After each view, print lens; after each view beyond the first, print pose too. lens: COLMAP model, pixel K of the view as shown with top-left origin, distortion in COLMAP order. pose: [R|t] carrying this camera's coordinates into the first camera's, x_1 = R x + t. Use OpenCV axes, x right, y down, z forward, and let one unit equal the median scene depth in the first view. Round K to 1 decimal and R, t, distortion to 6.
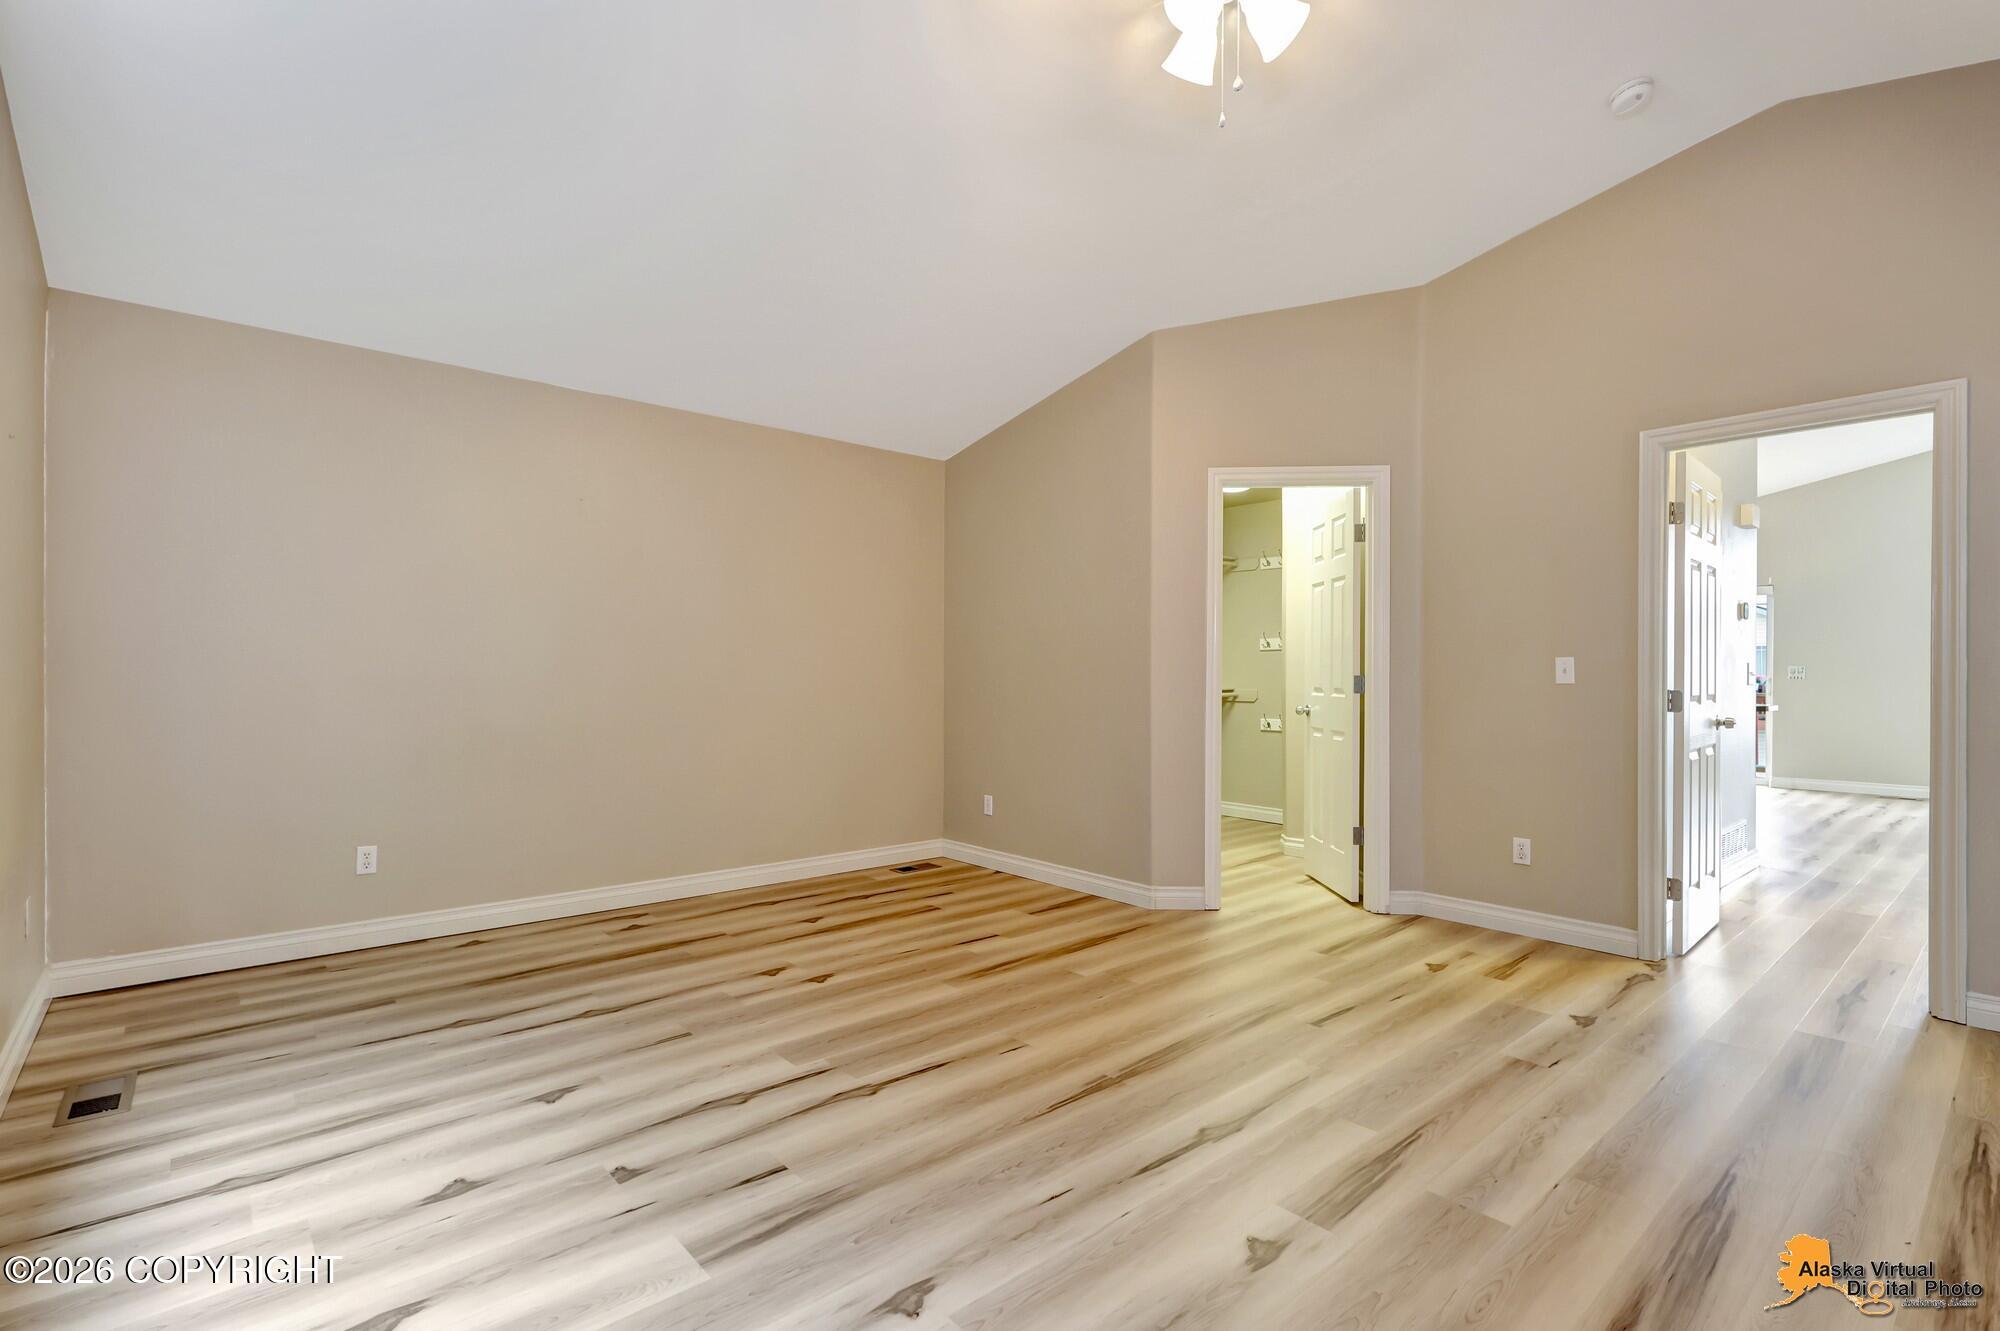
lens RADIAL K [[934.8, 0, 990.2], [0, 934.8, 671.4], [0, 0, 1]] dist [0.002857, -0.000211]
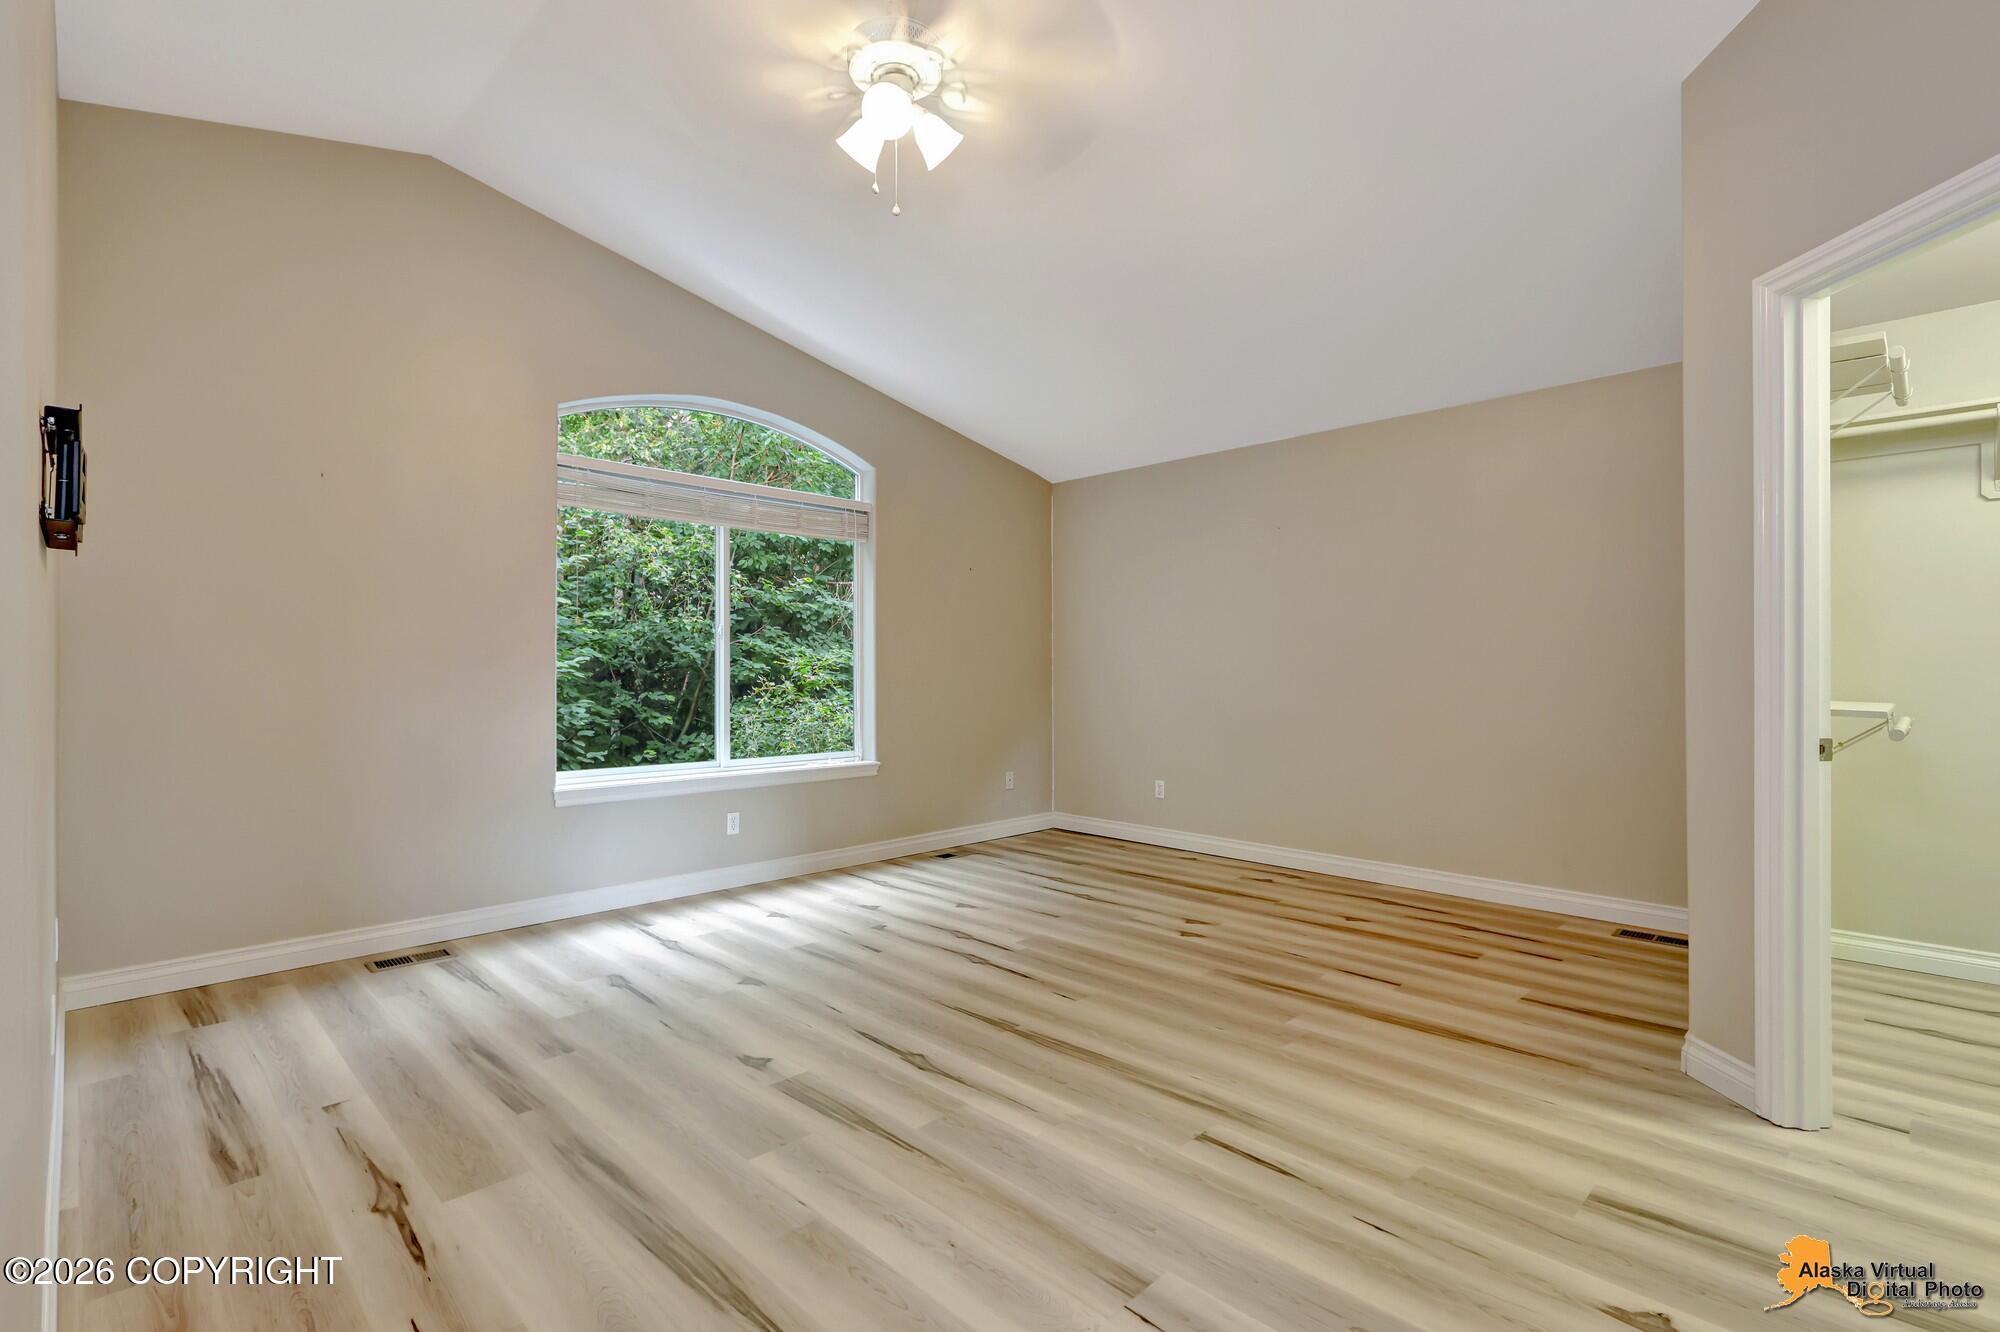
lens RADIAL K [[934.8, 0, 990.2], [0, 934.8, 671.9], [0, 0, 1]] dist [0.002857, -0.000211]
pose [[0.049085, 0.000778, -0.998794, 1.021112], [0.000417, 1.000000, 0.000800, 0.004924], [0.998795, -0.000456, 0.049084, 0.746782]]
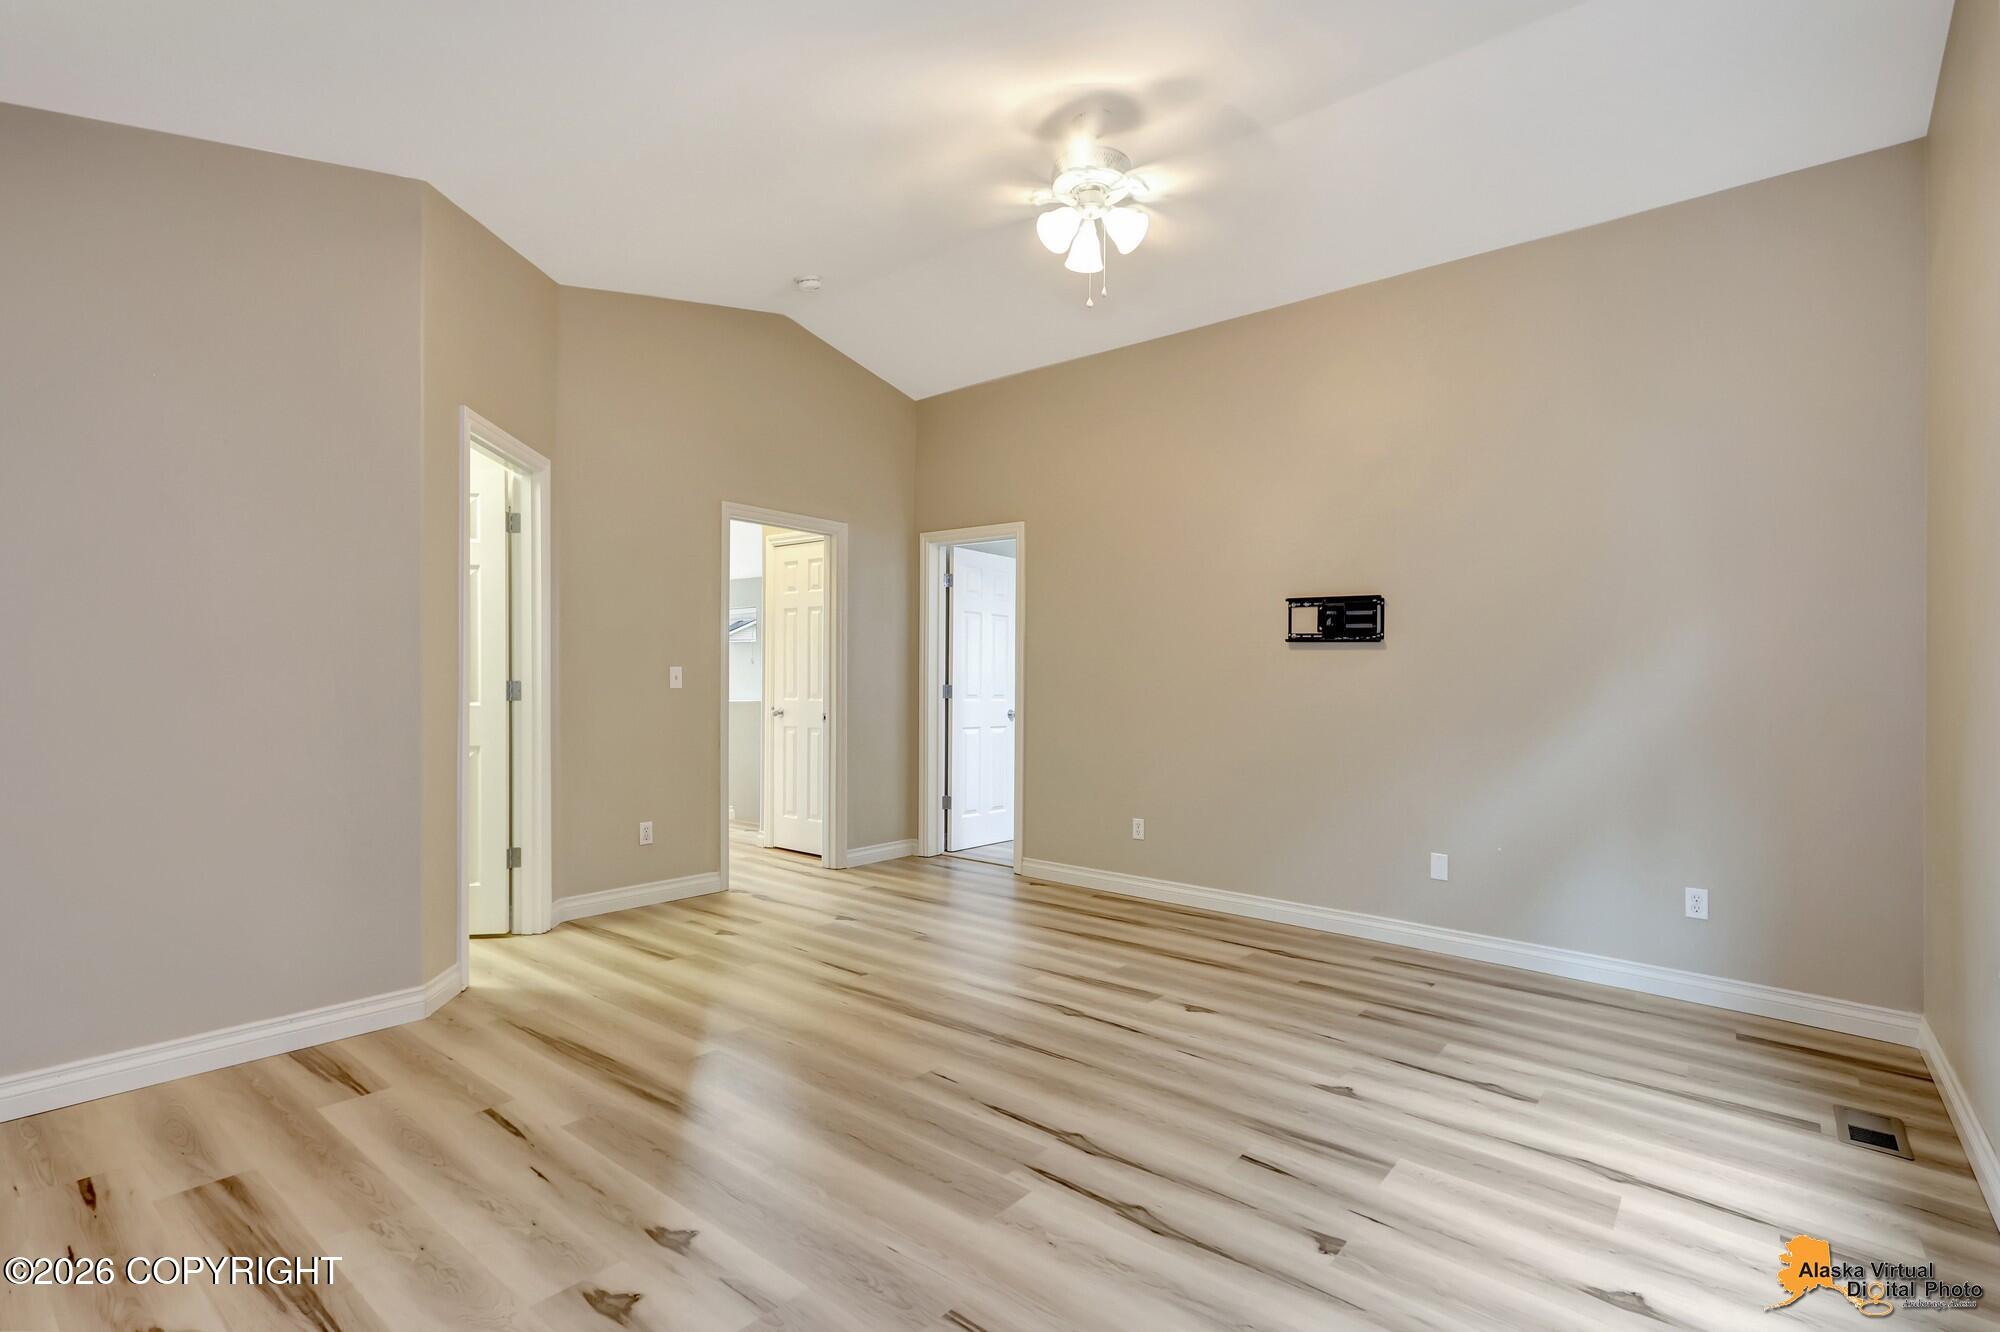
lens RADIAL K [[913.1, 0, 1009.5], [0, 913.1, 664.6], [0, 0, 1]] dist [0.022761, -0.000898]
pose [[-0.177899, 0.018494, 0.983875, -0.811012], [-0.020842, 0.999528, -0.022557, -0.000521], [-0.983828, -0.024519, -0.177430, 0.974457]]
